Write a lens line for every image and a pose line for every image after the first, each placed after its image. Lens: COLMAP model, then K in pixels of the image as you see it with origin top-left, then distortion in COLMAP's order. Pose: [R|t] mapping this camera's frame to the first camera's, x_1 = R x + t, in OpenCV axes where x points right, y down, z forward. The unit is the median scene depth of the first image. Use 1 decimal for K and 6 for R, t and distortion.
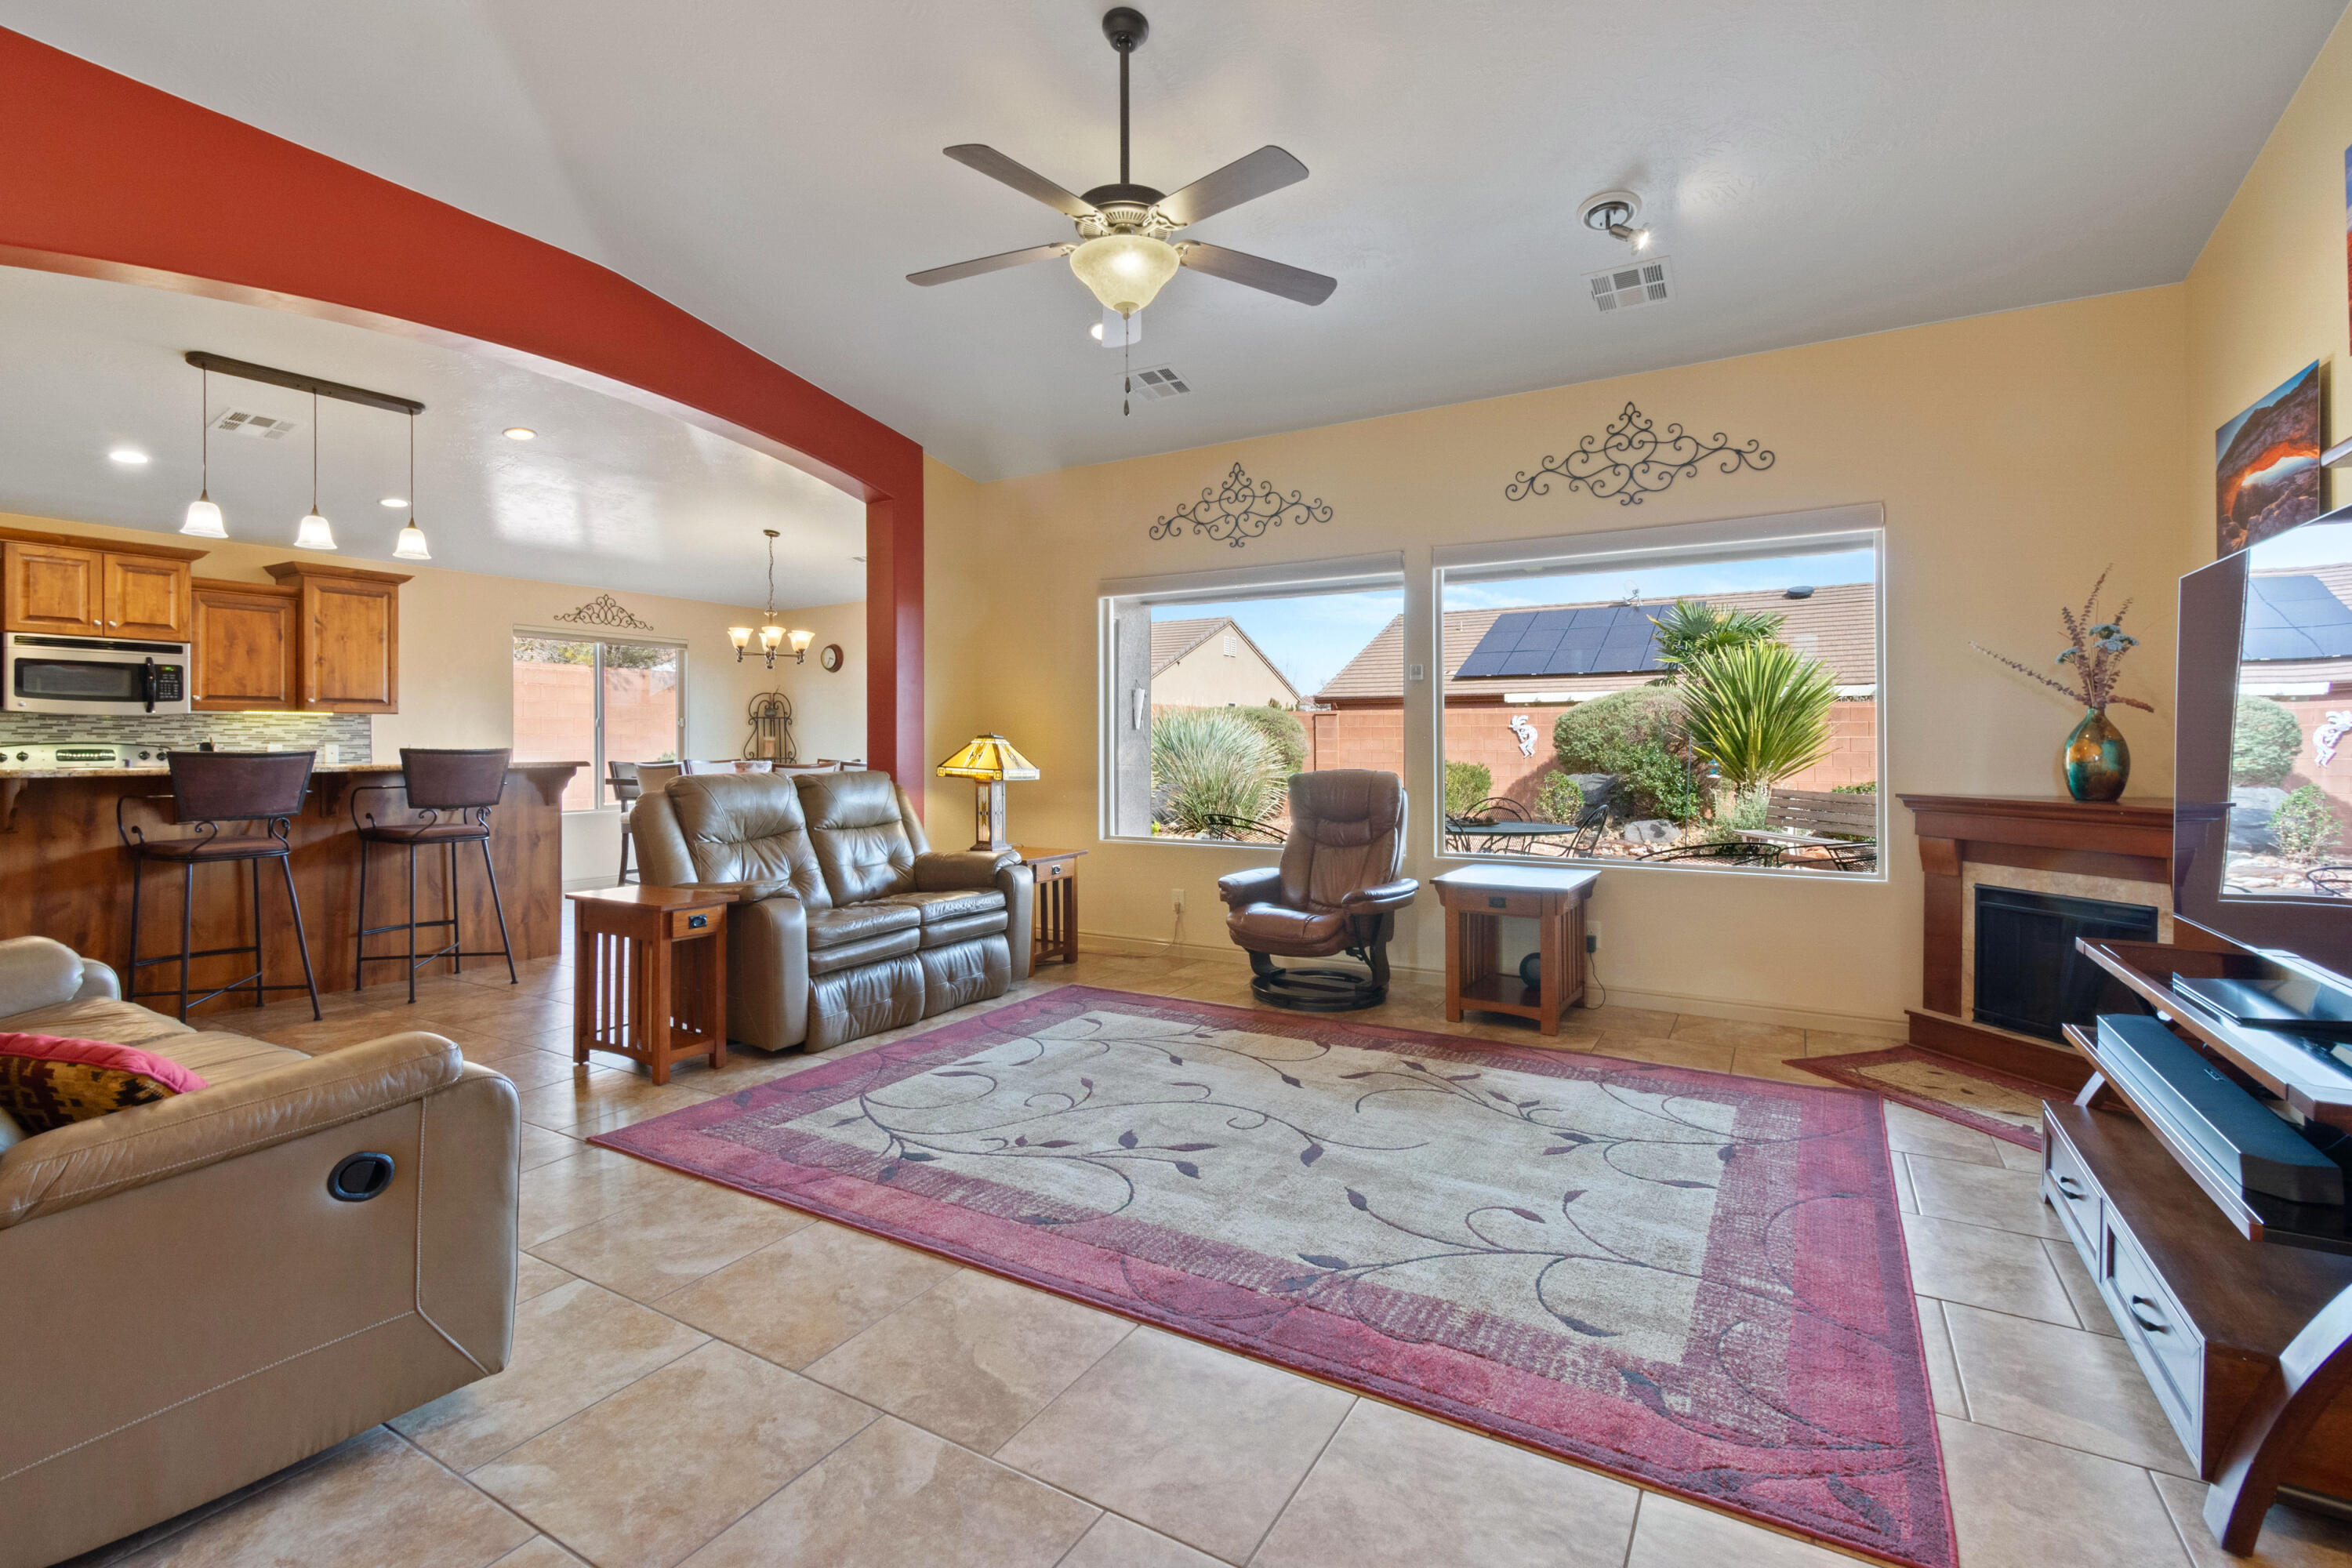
lens RADIAL K [[1055.9, 0, 1173.2], [0, 1055.9, 741.1], [0, 0, 1]] dist [0.001101, 0.000096]
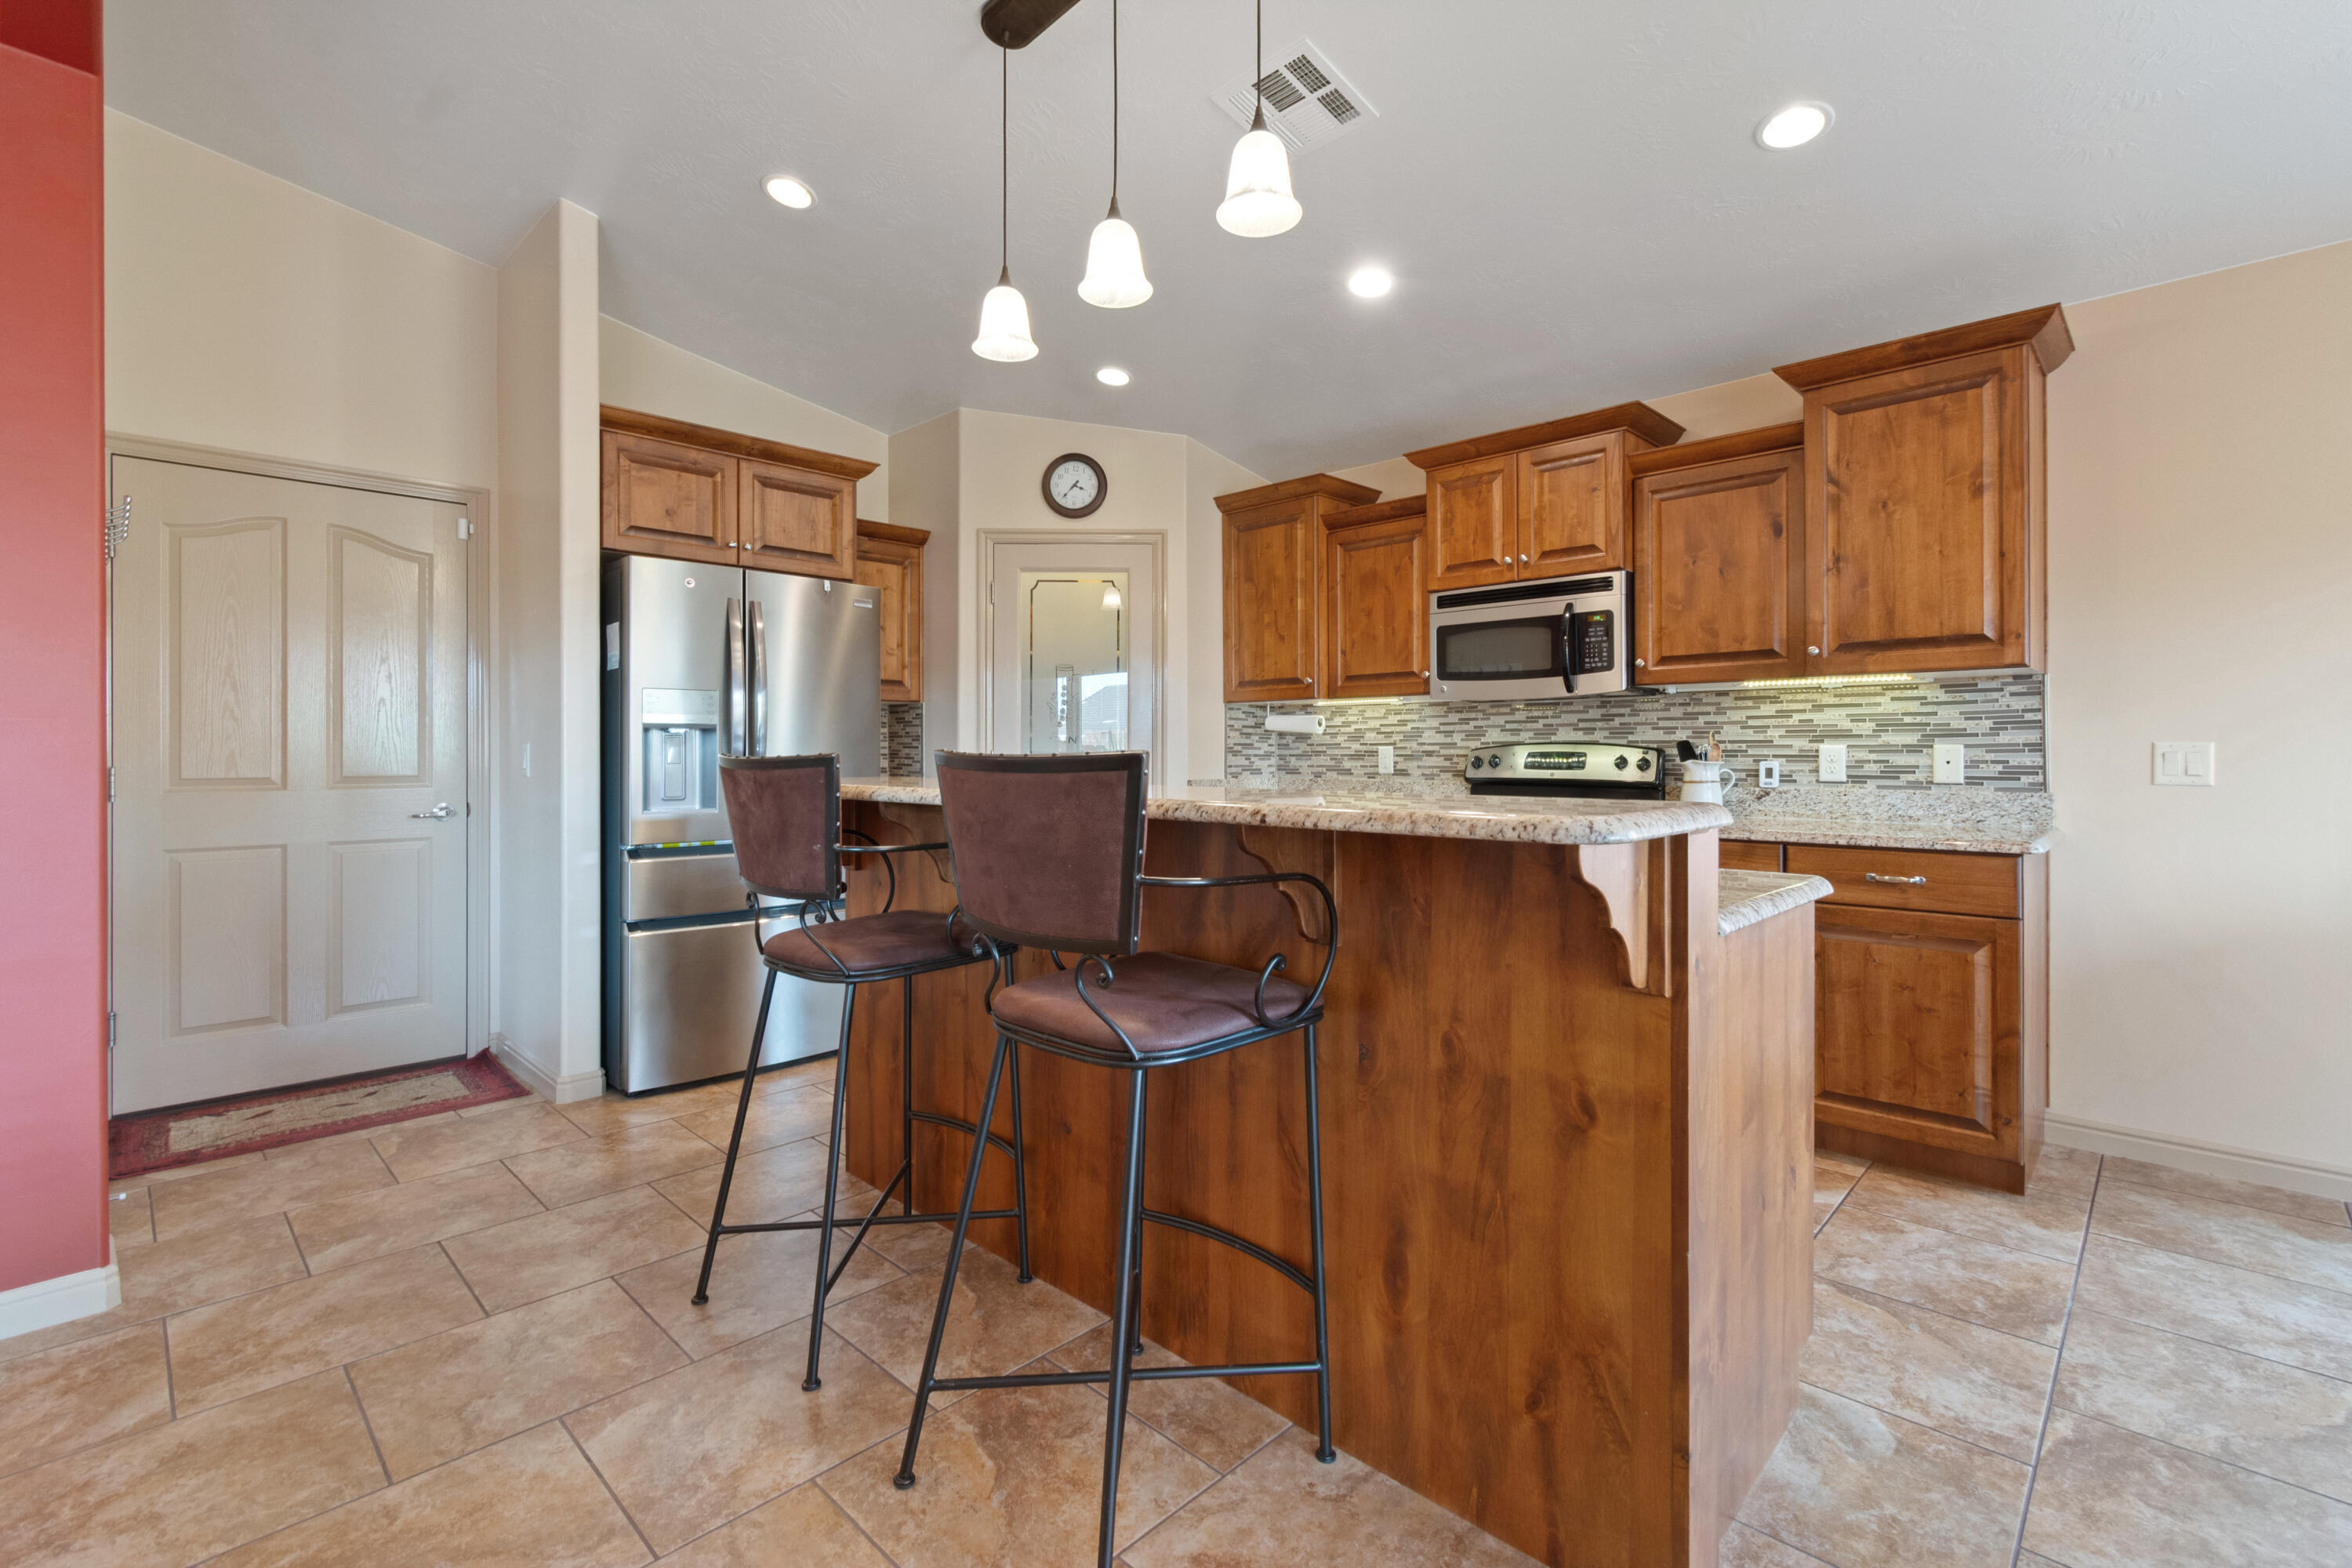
lens RADIAL K [[1055.9, 0, 1173.2], [0, 1055.9, 741.1], [0, 0, 1]] dist [0.001101, 0.000096]
pose [[-0.242151, -0.007087, -0.970213, -0.284451], [0.005166, 0.999950, -0.008594, 0.004563], [0.970225, -0.007094, -0.242102, 0.827802]]
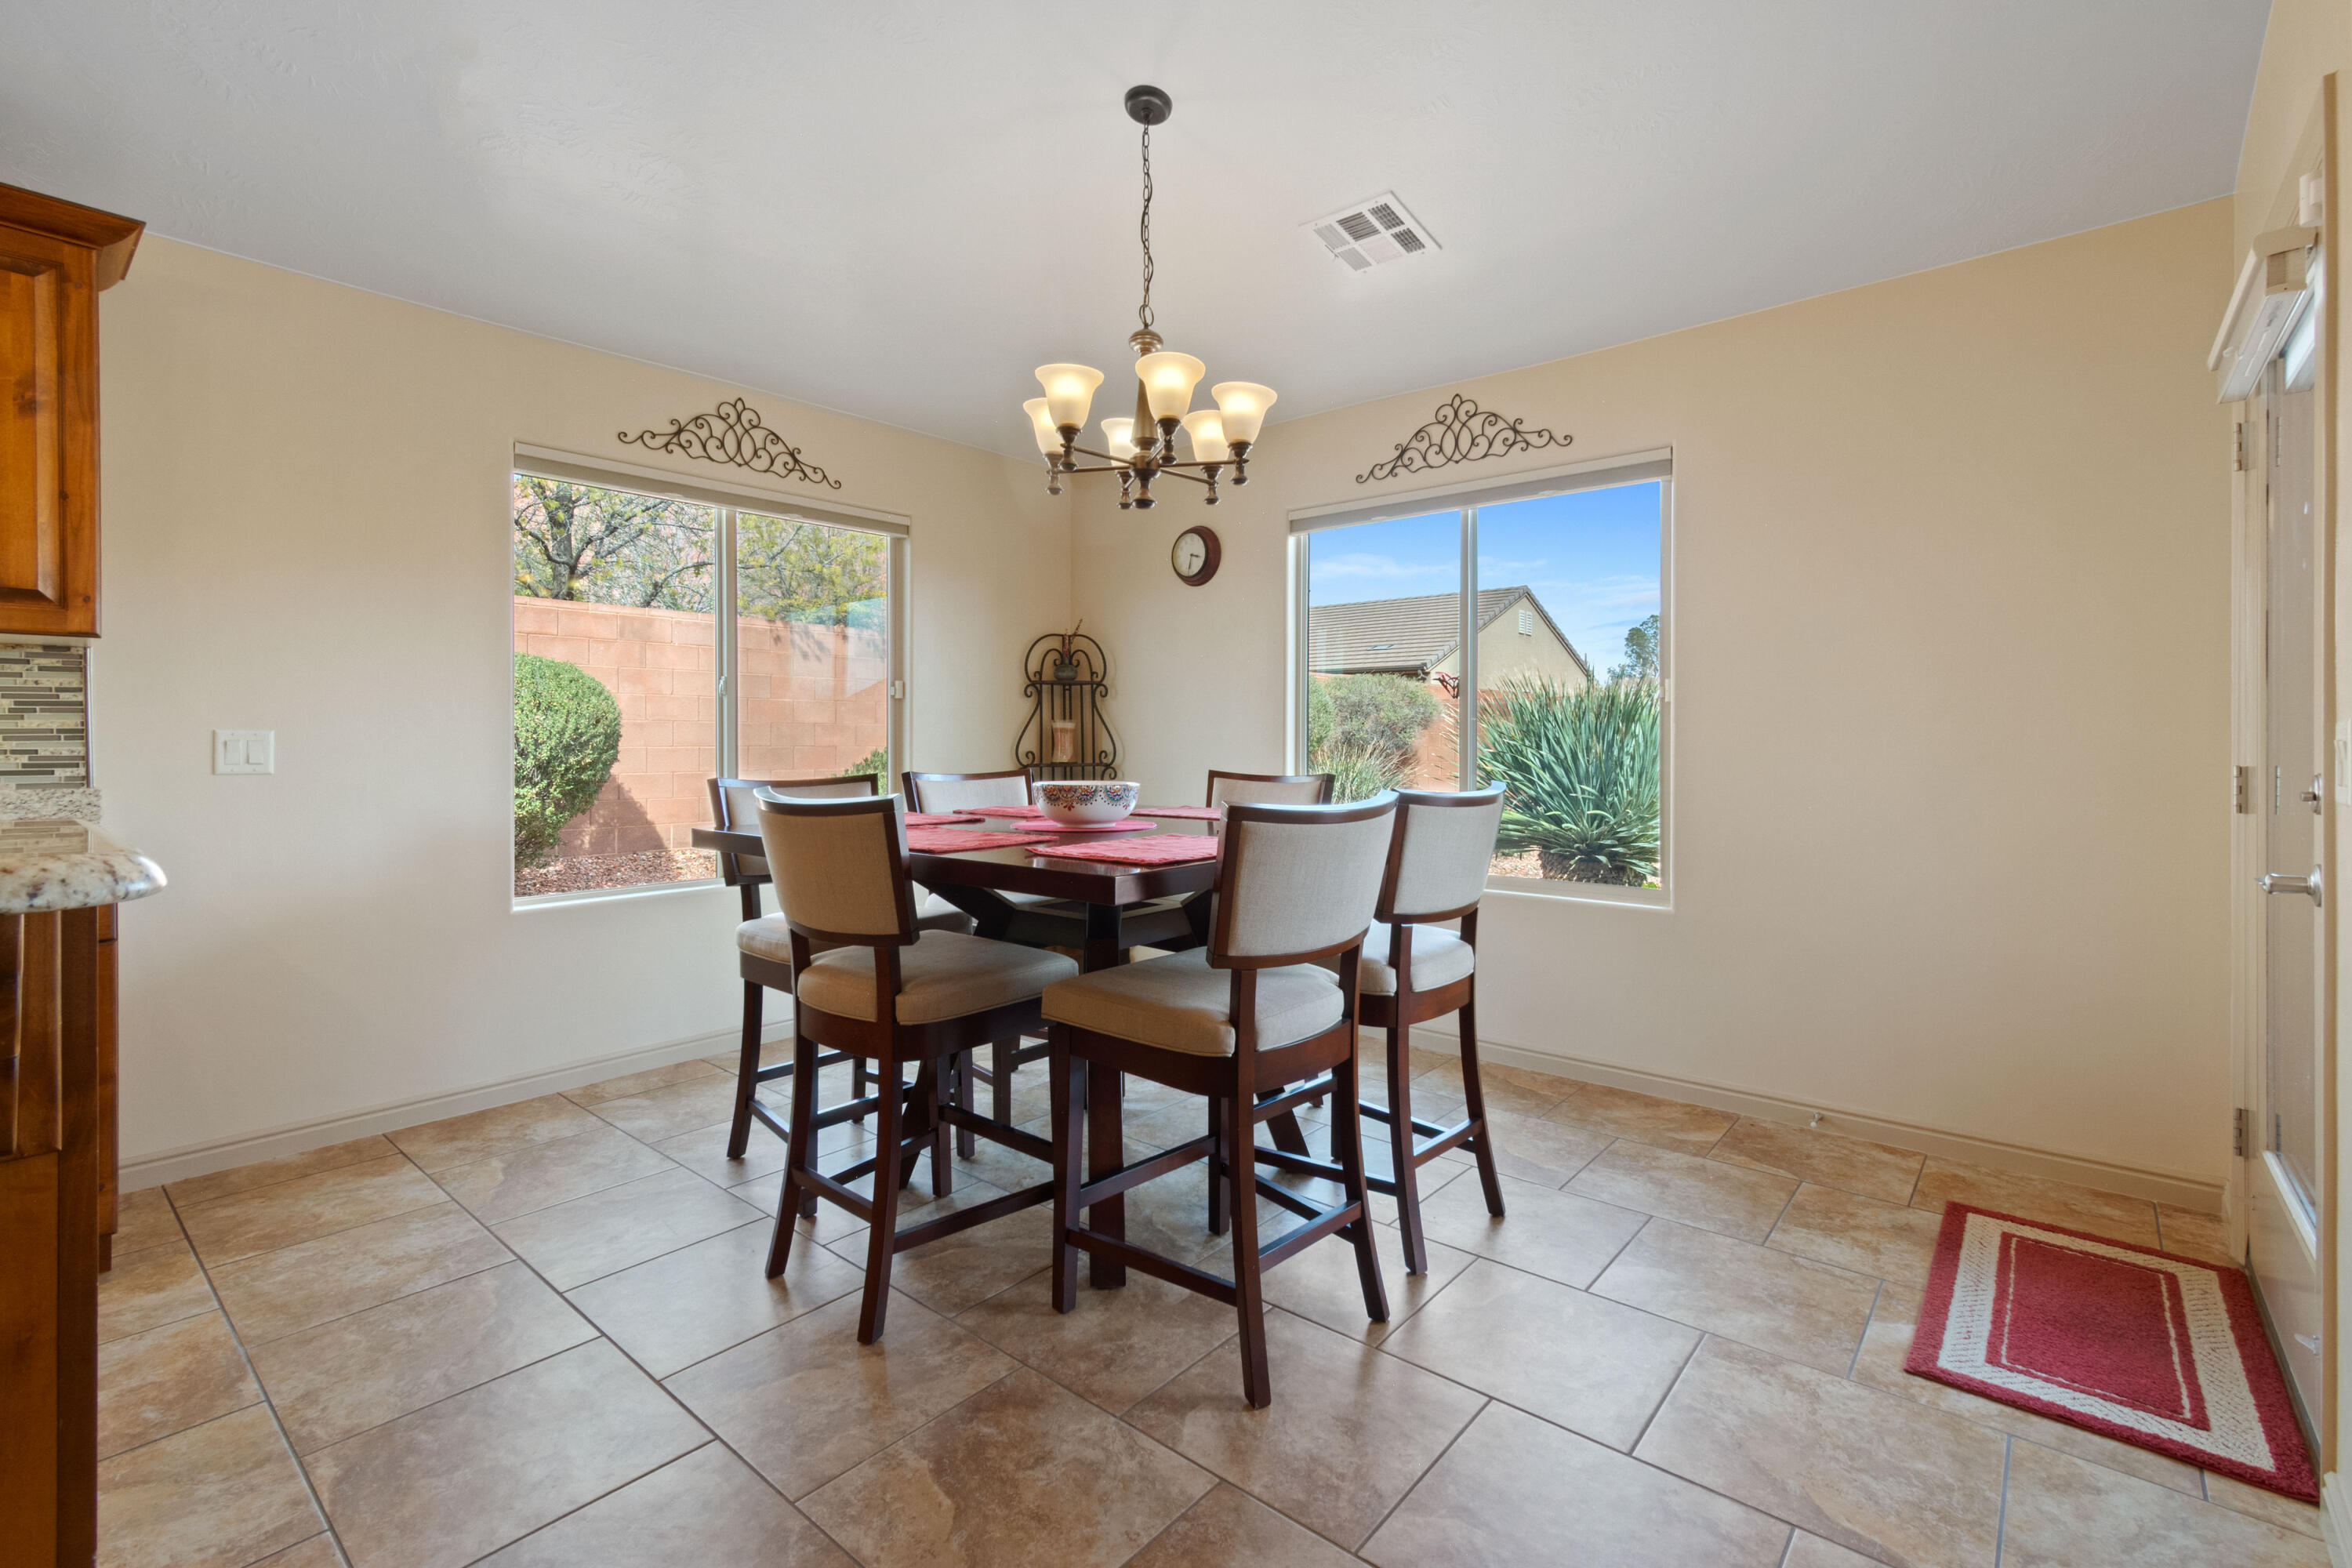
lens RADIAL K [[1055.9, 0, 1173.2], [0, 1055.9, 741.1], [0, 0, 1]] dist [0.001101, 0.000096]
pose [[0.984583, 0.004308, -0.174865, -0.362238], [-0.004046, 0.999990, 0.001856, 0.005483], [0.174872, -0.001120, 0.984591, 0.771910]]
